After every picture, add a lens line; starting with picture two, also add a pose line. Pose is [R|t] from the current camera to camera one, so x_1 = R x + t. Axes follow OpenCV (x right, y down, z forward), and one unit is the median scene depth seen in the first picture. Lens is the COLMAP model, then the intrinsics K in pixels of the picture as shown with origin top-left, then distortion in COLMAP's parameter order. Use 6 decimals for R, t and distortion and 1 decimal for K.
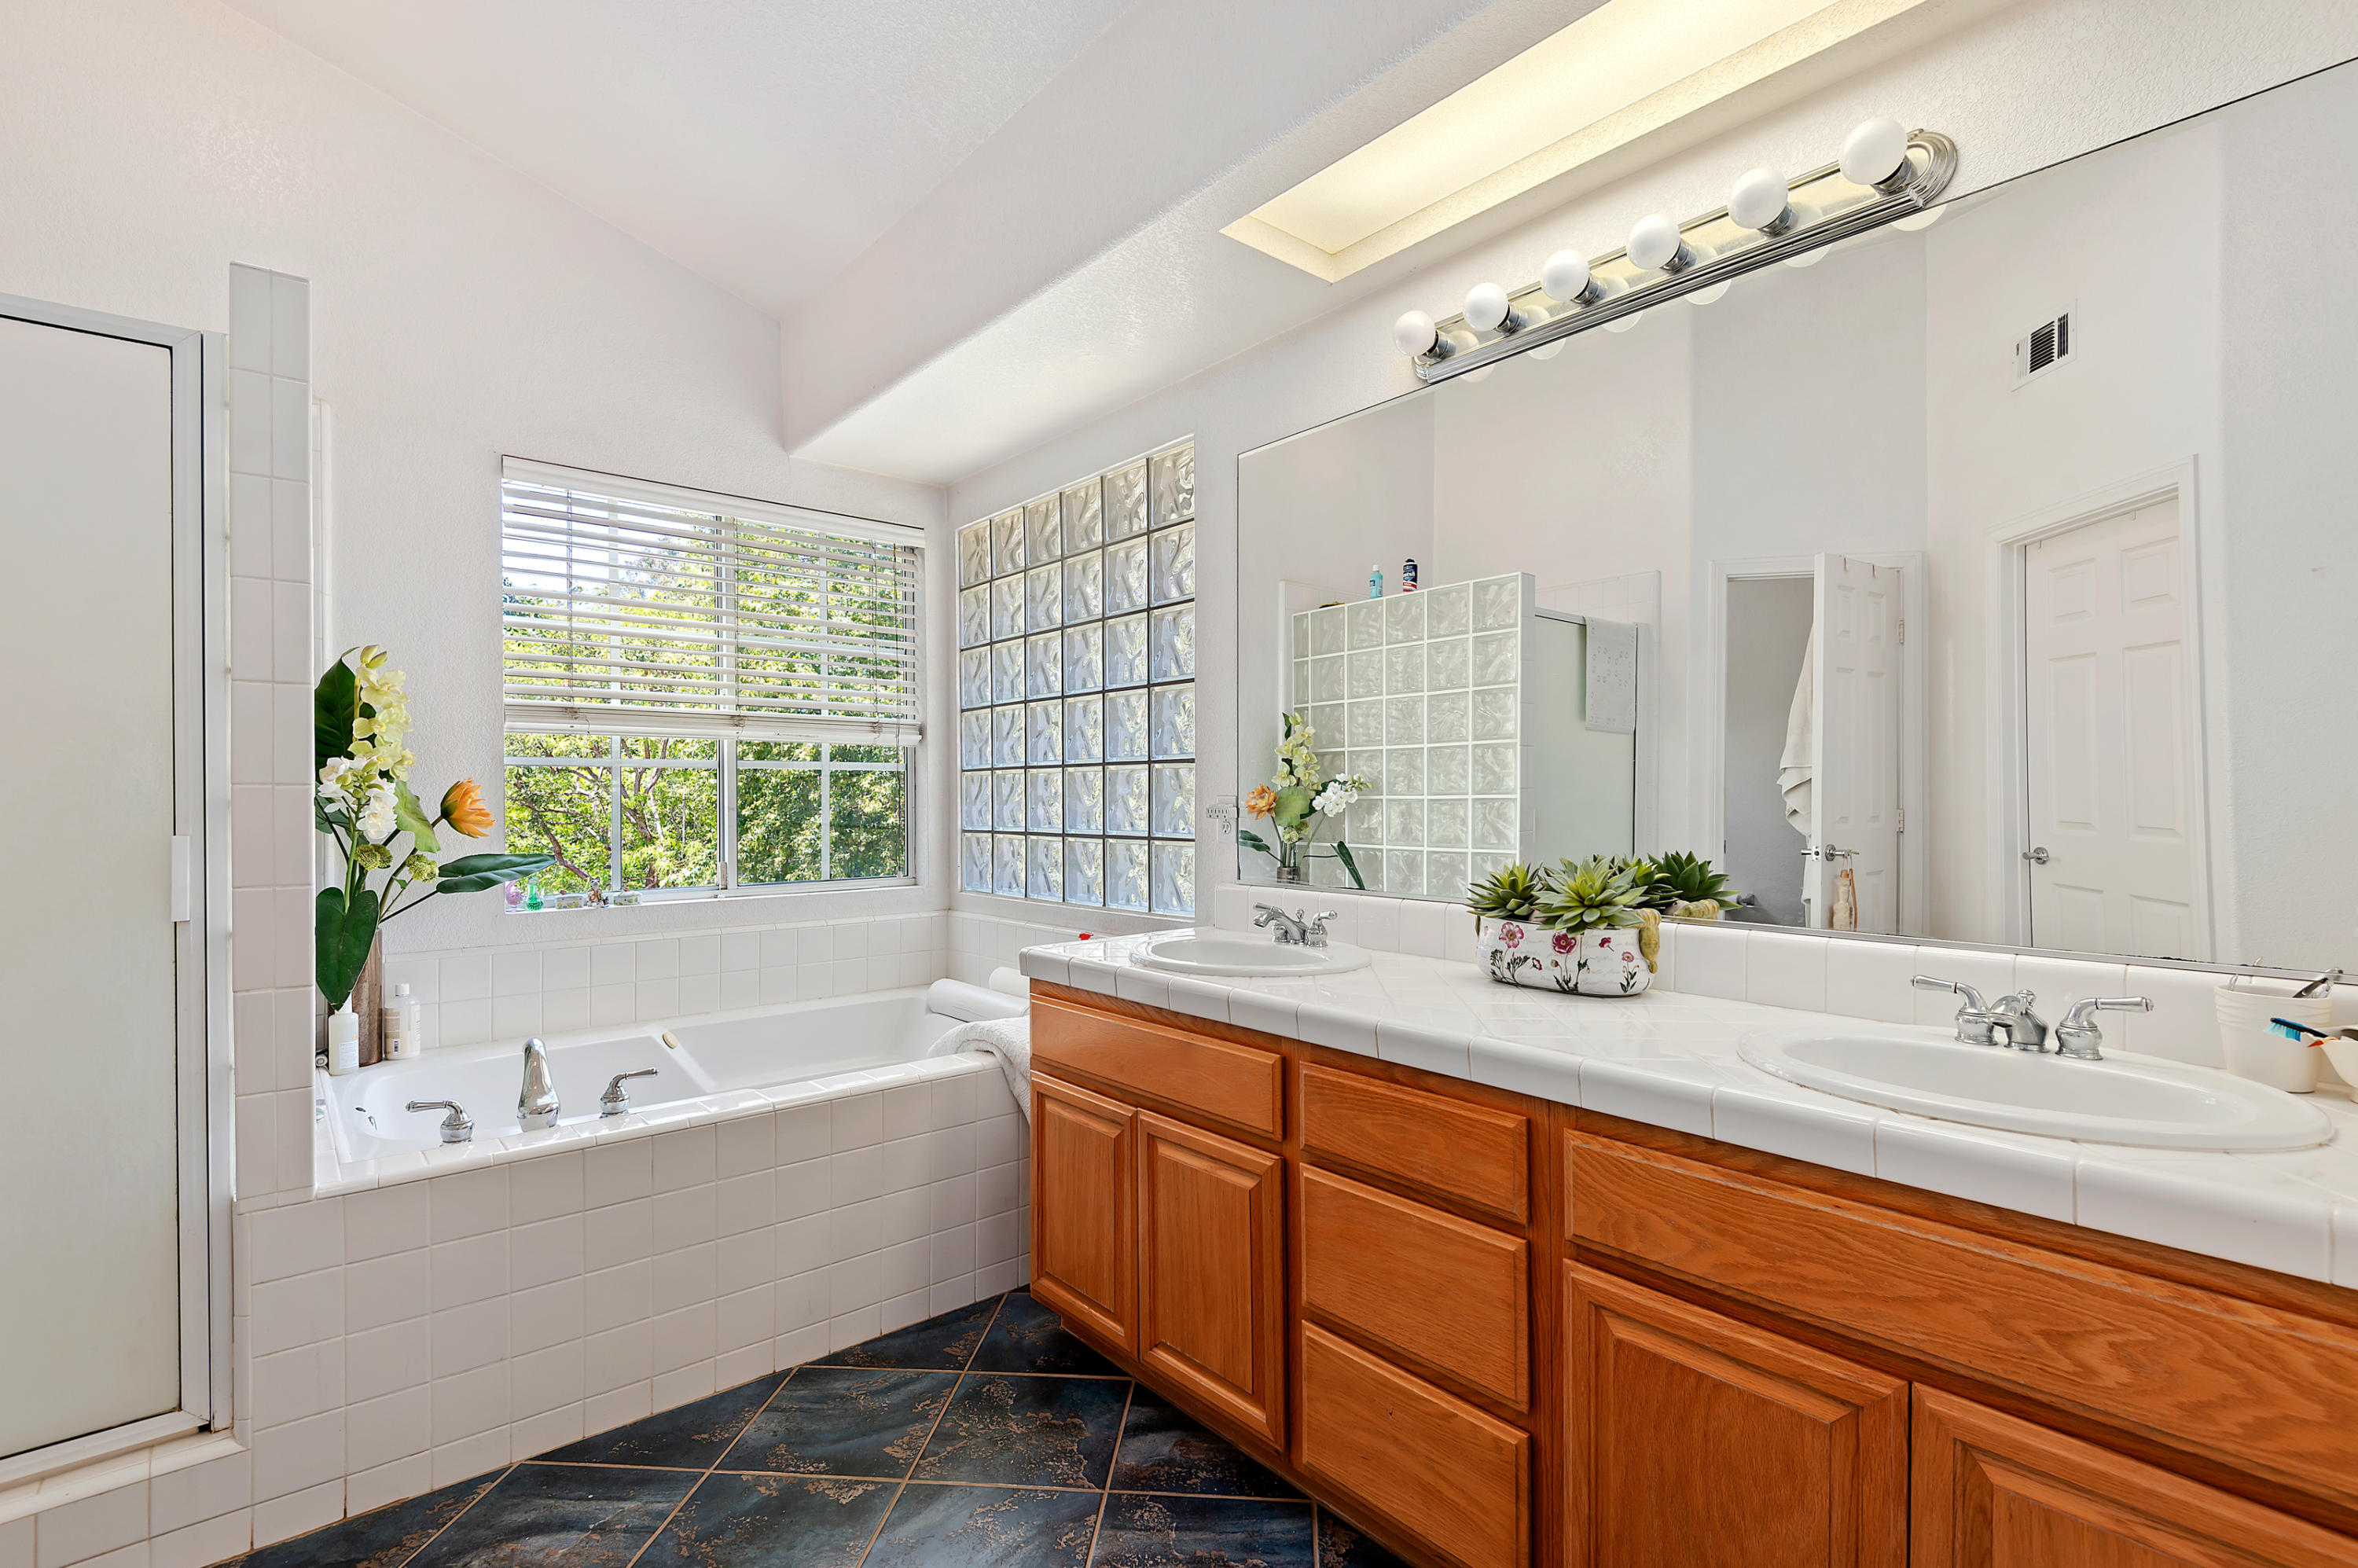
lens RADIAL K [[1074.2, 0, 1191.4], [0, 1074.2, 786.5], [0, 0, 1]] dist [0.020362, -0.004012]
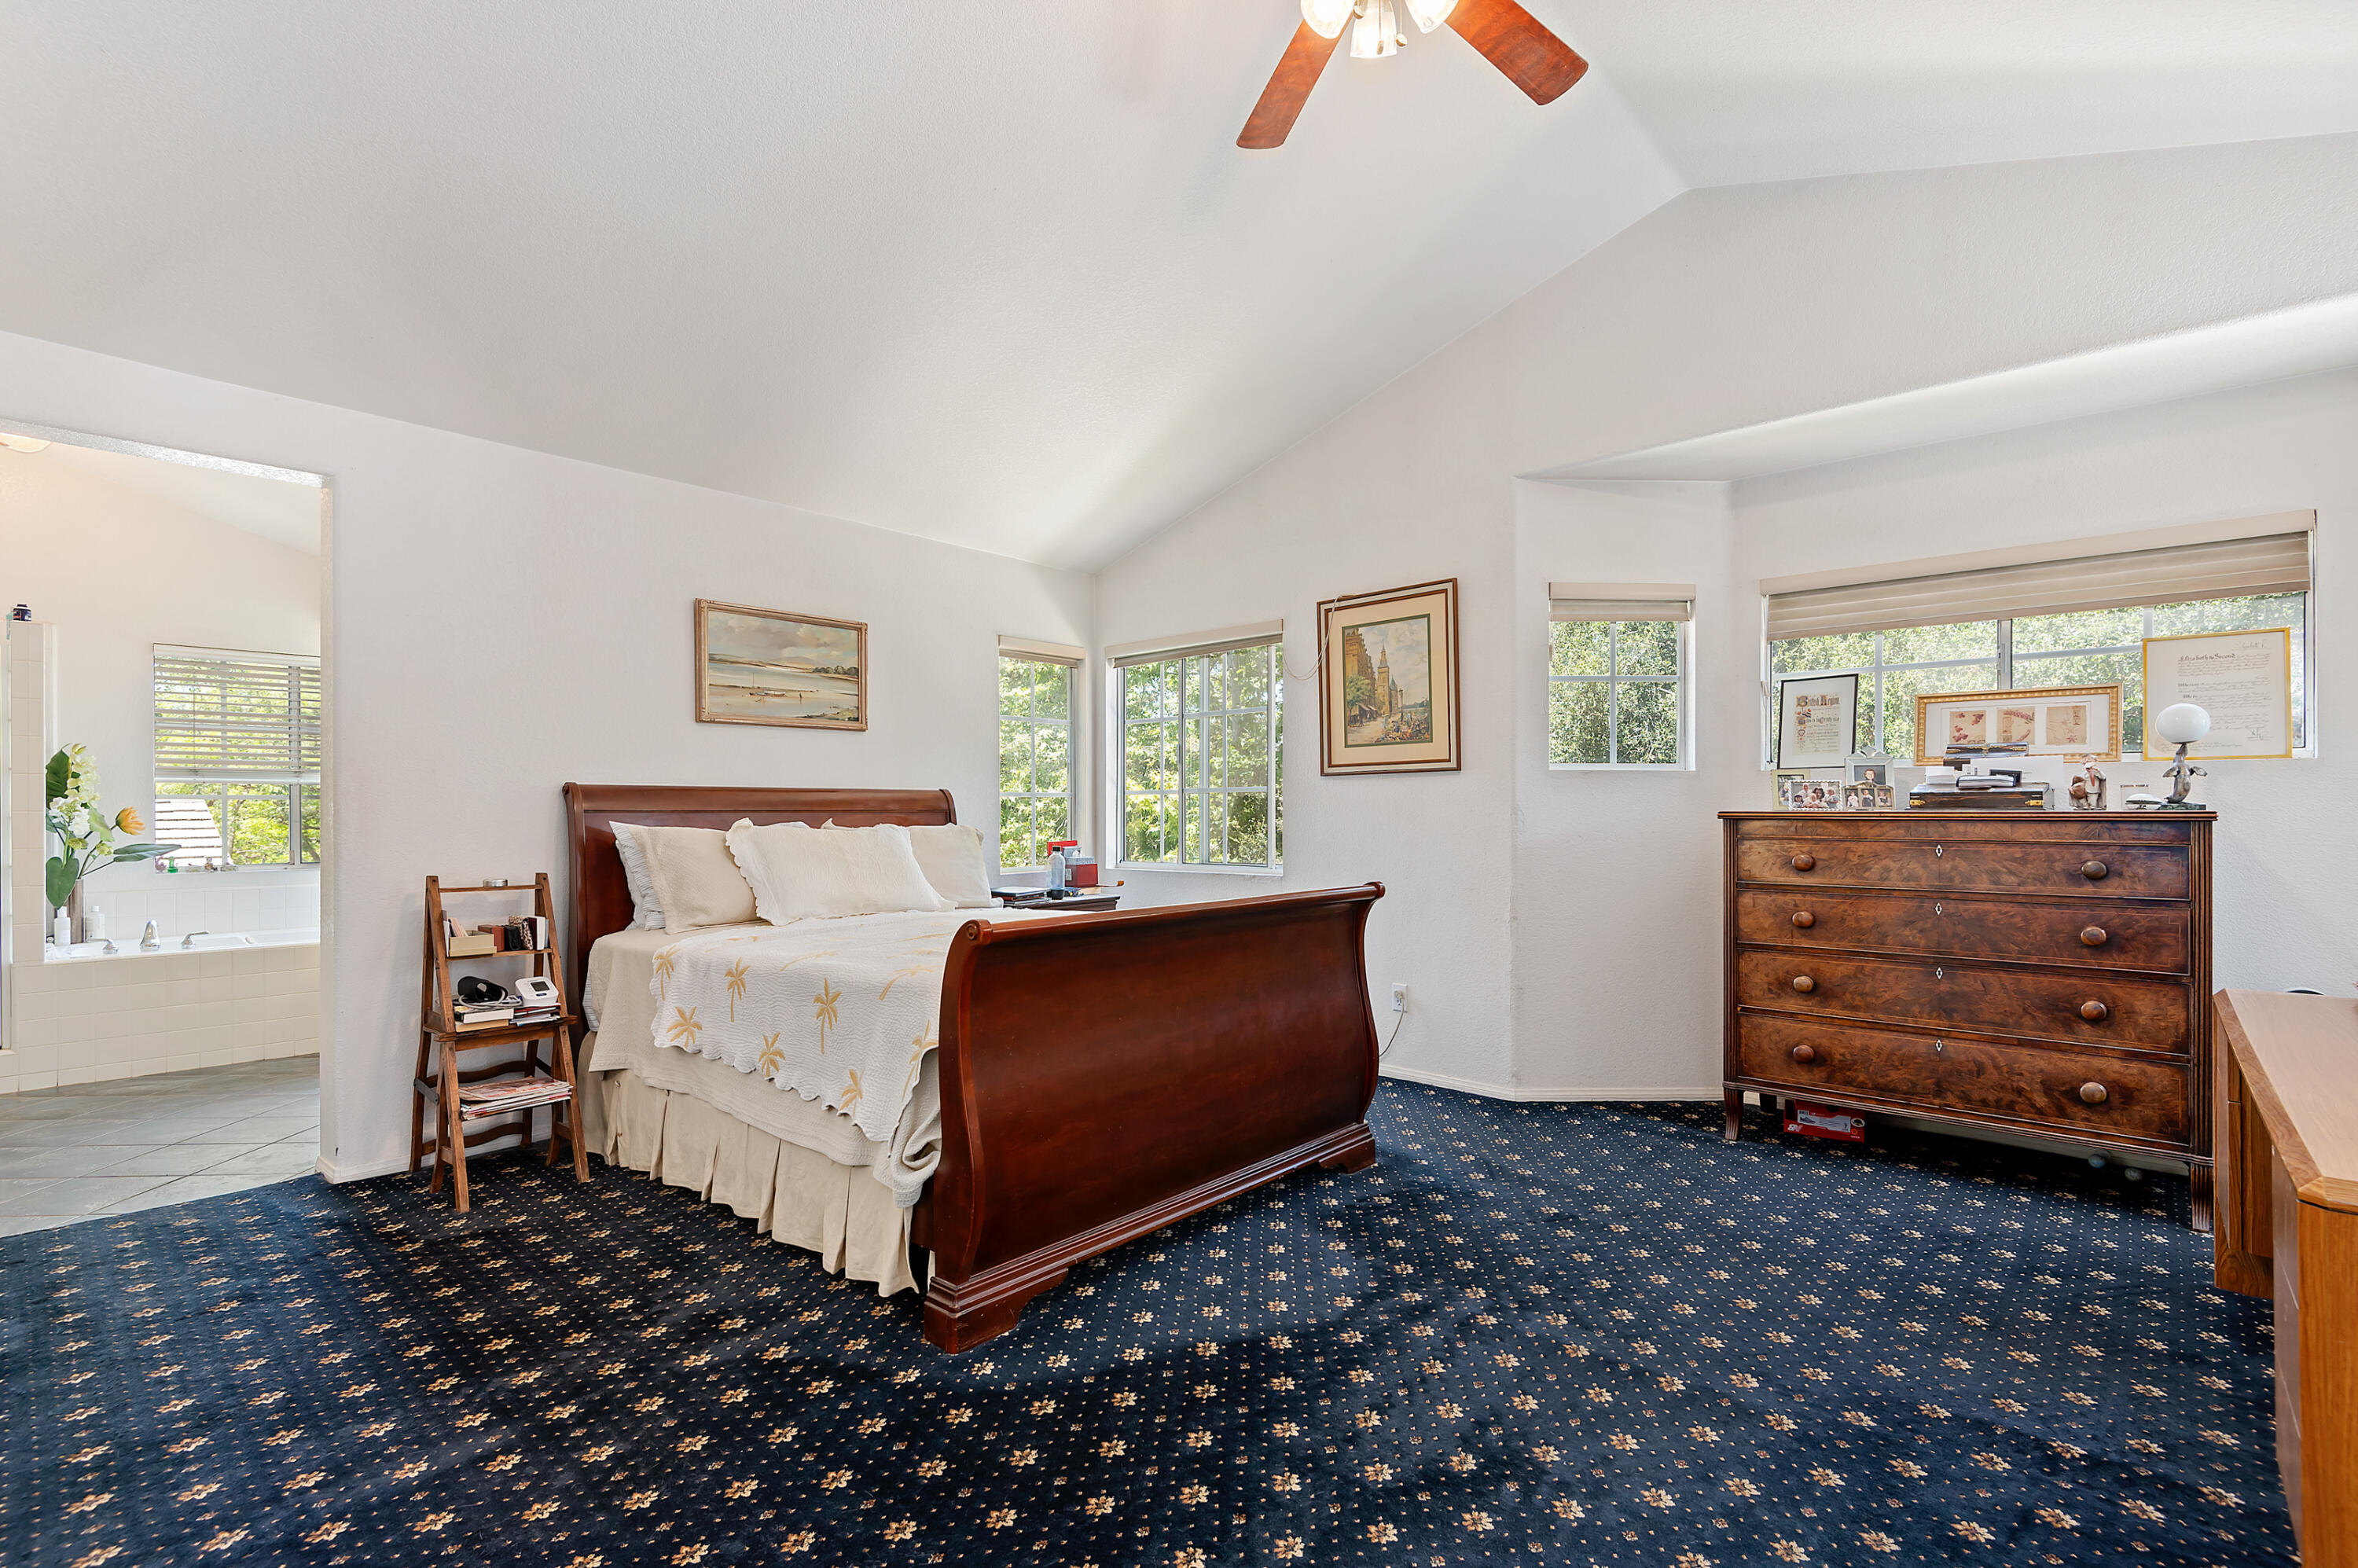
lens RADIAL K [[1074.2, 0, 1167.9], [0, 1074.2, 799.9], [0, 0, 1]] dist [0.020362, -0.004012]
pose [[0.993311, -0.001712, 0.115458, 1.123182], [0.001978, 0.999996, -0.002193, -0.012291], [-0.115453, 0.002407, 0.993310, -1.374684]]
